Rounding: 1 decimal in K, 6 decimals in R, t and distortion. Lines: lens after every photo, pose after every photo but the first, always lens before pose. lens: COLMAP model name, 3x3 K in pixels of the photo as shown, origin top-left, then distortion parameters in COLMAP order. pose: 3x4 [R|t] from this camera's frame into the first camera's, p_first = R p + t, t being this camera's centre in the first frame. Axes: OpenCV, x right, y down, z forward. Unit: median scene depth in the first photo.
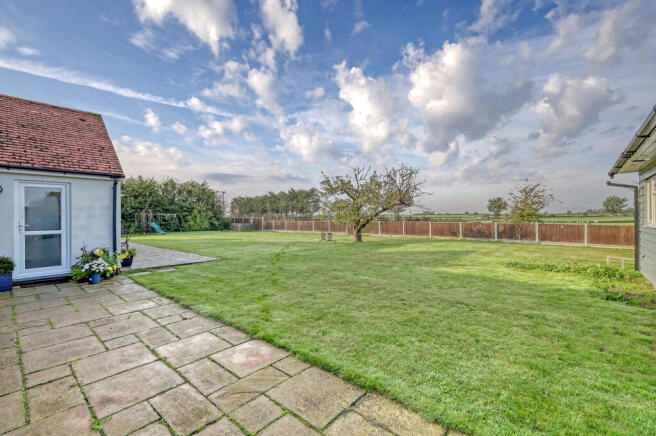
lens RADIAL K [[283.7, 0, 329.7], [0, 283.7, 218.1], [0, 0, 1]] dist [0.004086, 0.000402]
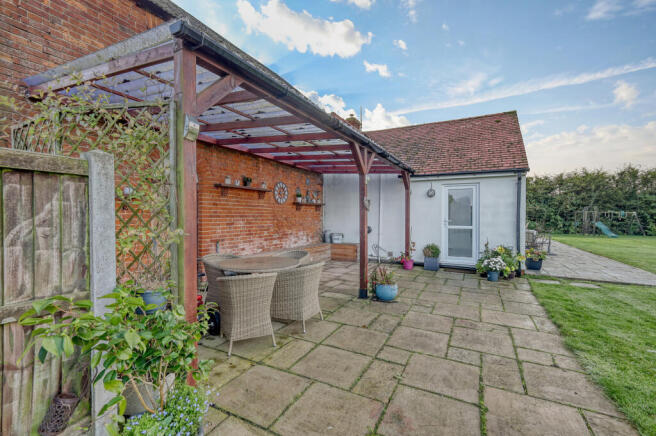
lens RADIAL K [[283.7, 0, 328.7], [0, 283.7, 218.3], [0, 0, 1]] dist [0.004086, 0.000402]
pose [[0.229802, 0.022030, -0.972988, 0.012259], [-0.013673, 0.999718, 0.019405, -0.001819], [0.973141, 0.008845, 0.230038, 0.207252]]
